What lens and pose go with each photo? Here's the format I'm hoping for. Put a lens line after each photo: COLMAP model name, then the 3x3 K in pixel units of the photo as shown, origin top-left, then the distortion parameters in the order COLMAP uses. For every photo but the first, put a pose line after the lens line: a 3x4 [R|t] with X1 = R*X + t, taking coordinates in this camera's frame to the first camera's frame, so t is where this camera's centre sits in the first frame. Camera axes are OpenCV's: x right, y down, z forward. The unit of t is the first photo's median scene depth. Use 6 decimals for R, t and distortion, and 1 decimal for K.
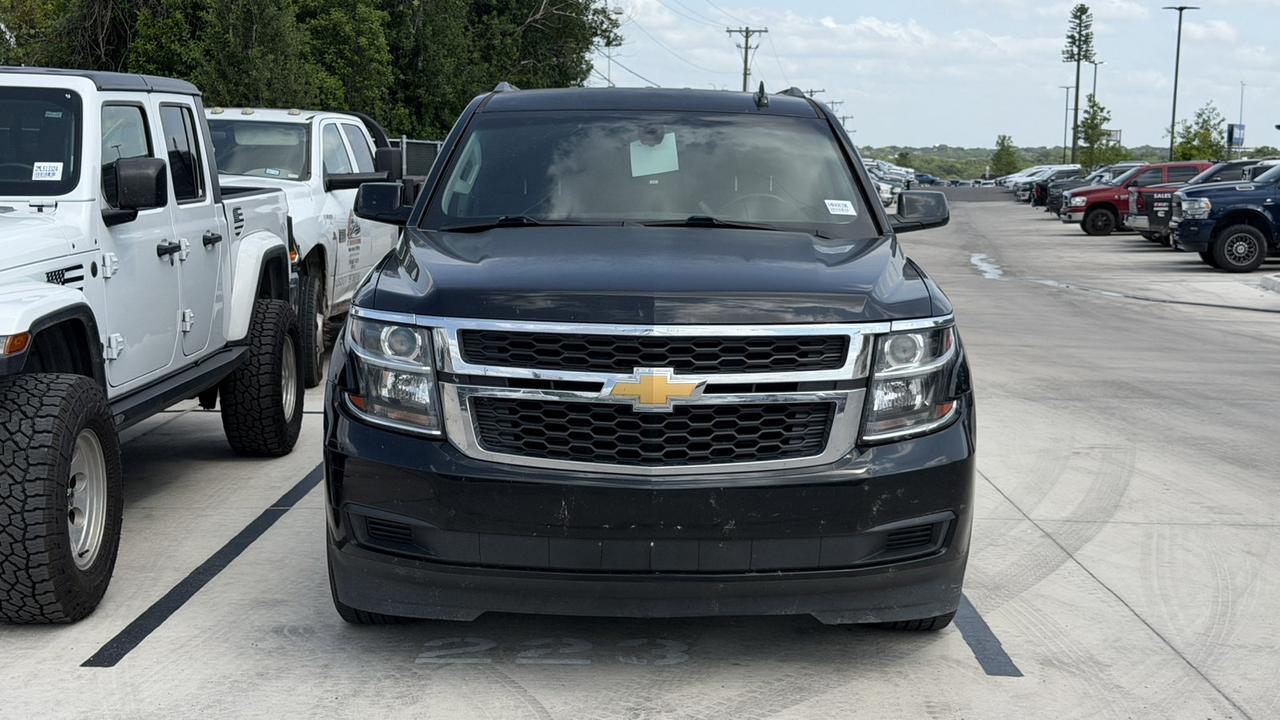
lens RADIAL K [[1778.1, 0, 640.0], [0, 1778.1, 360.0], [0, 0, 1]] dist [0.117187, -0.035424]
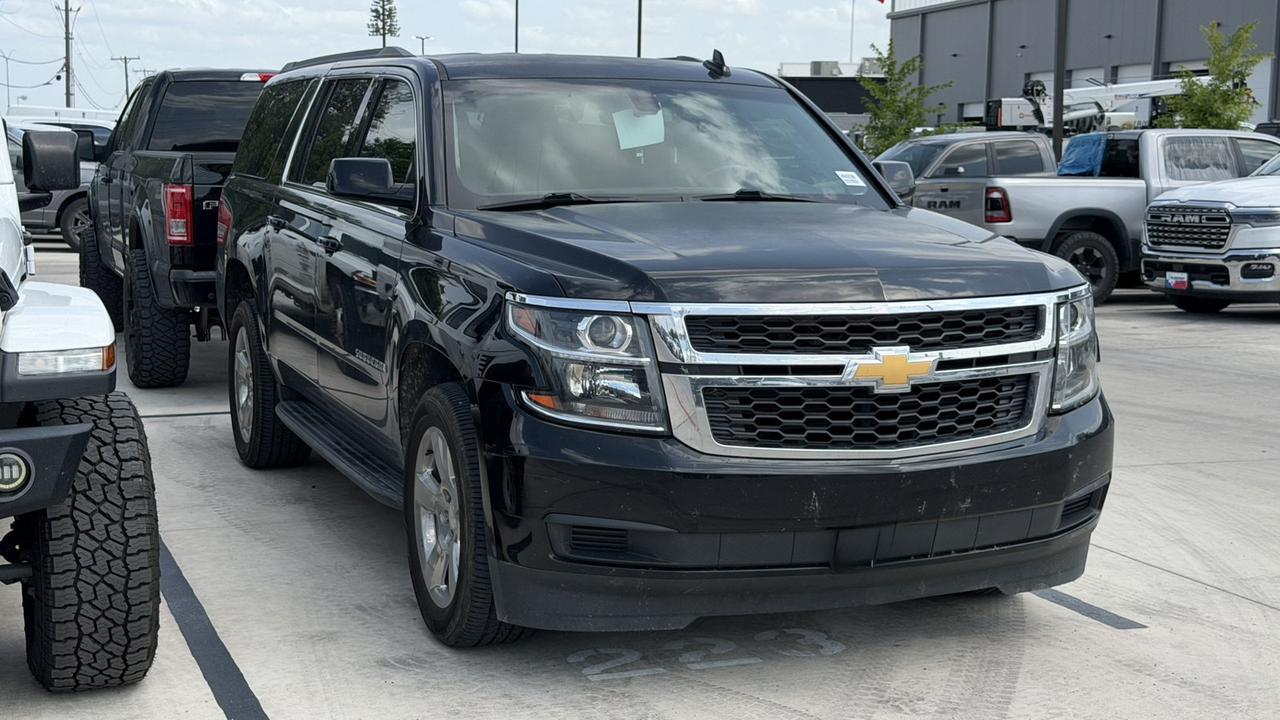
lens RADIAL K [[1778.1, 0, 640.0], [0, 1778.1, 360.0], [0, 0, 1]] dist [0.117187, -0.035424]
pose [[0.927694, -0.050968, 0.369845, -0.466503], [0.045248, 0.998684, 0.024129, -0.017641], [-0.370588, -0.005649, 0.928780, 0.150902]]
